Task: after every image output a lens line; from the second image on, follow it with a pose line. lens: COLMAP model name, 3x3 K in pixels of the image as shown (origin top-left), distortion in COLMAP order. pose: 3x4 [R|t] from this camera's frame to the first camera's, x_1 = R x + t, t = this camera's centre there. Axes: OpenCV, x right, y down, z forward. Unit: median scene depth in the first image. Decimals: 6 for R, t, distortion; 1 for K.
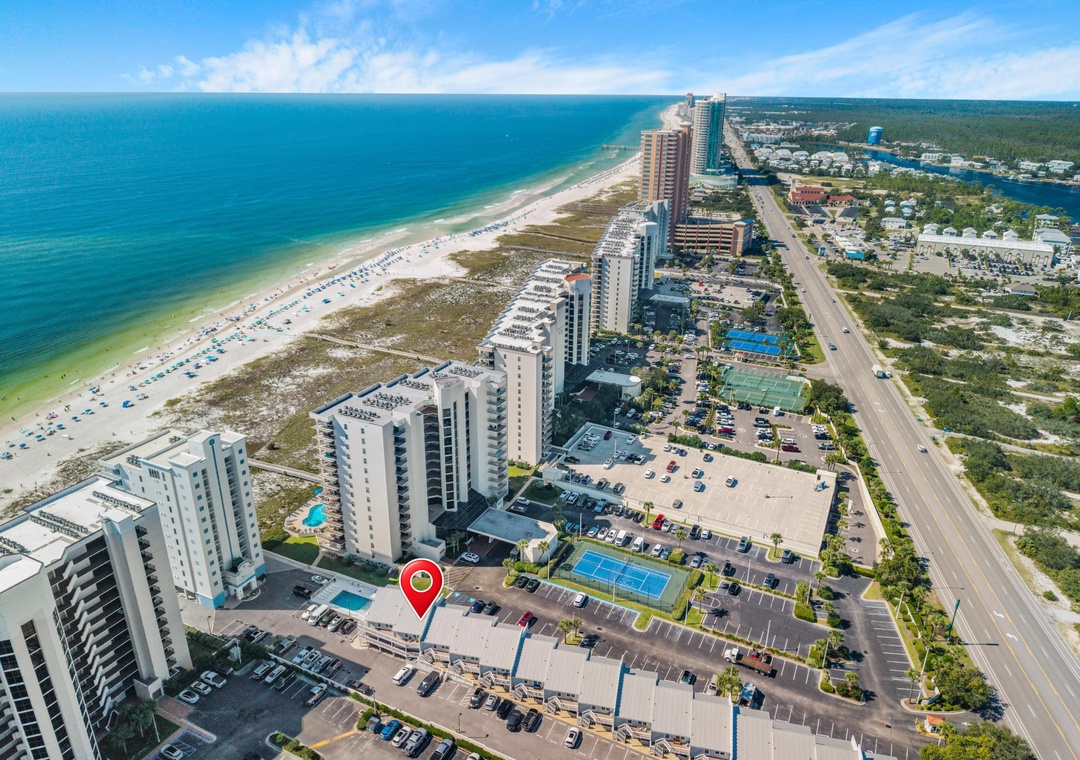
lens RADIAL K [[721.9, 0, 540.0], [0, 721.9, 380.0], [0, 0, 1]] dist [0.001637, 0.000082]
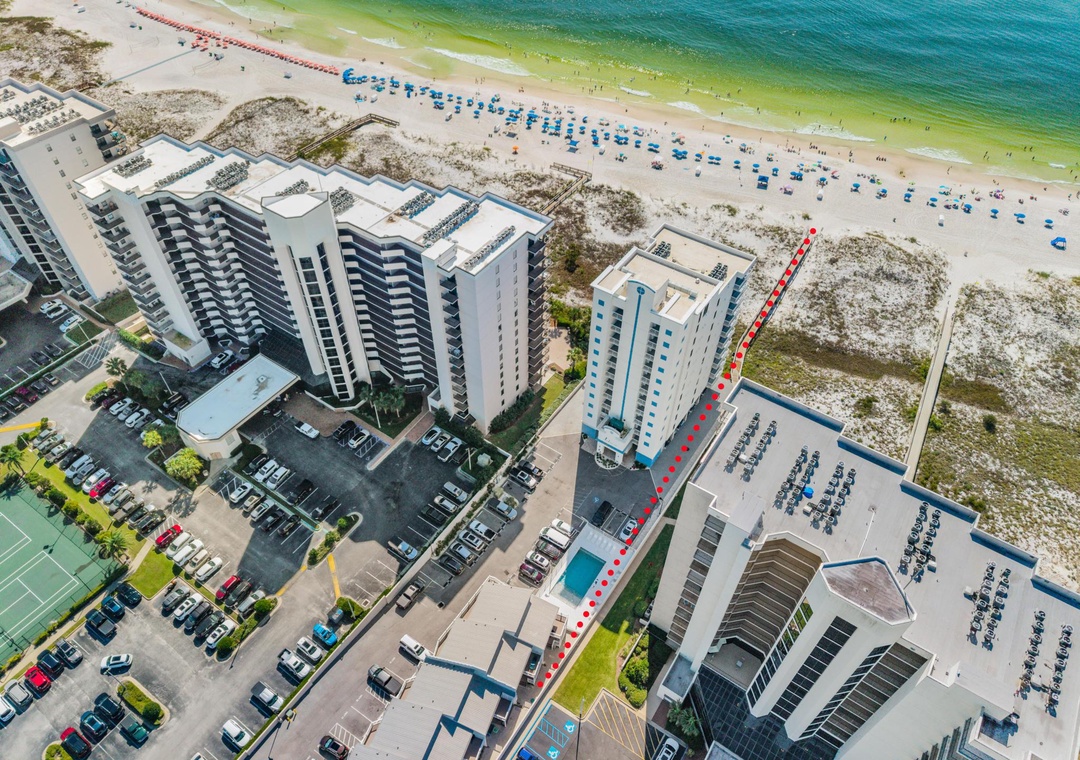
lens RADIAL K [[721.9, 0, 540.0], [0, 721.9, 380.0], [0, 0, 1]] dist [0.001637, 0.000082]
pose [[-0.137002, 0.714033, -0.686577, 0.089340], [-0.386010, 0.599837, 0.700850, -0.278402], [0.912265, 0.361043, 0.193445, 0.735121]]
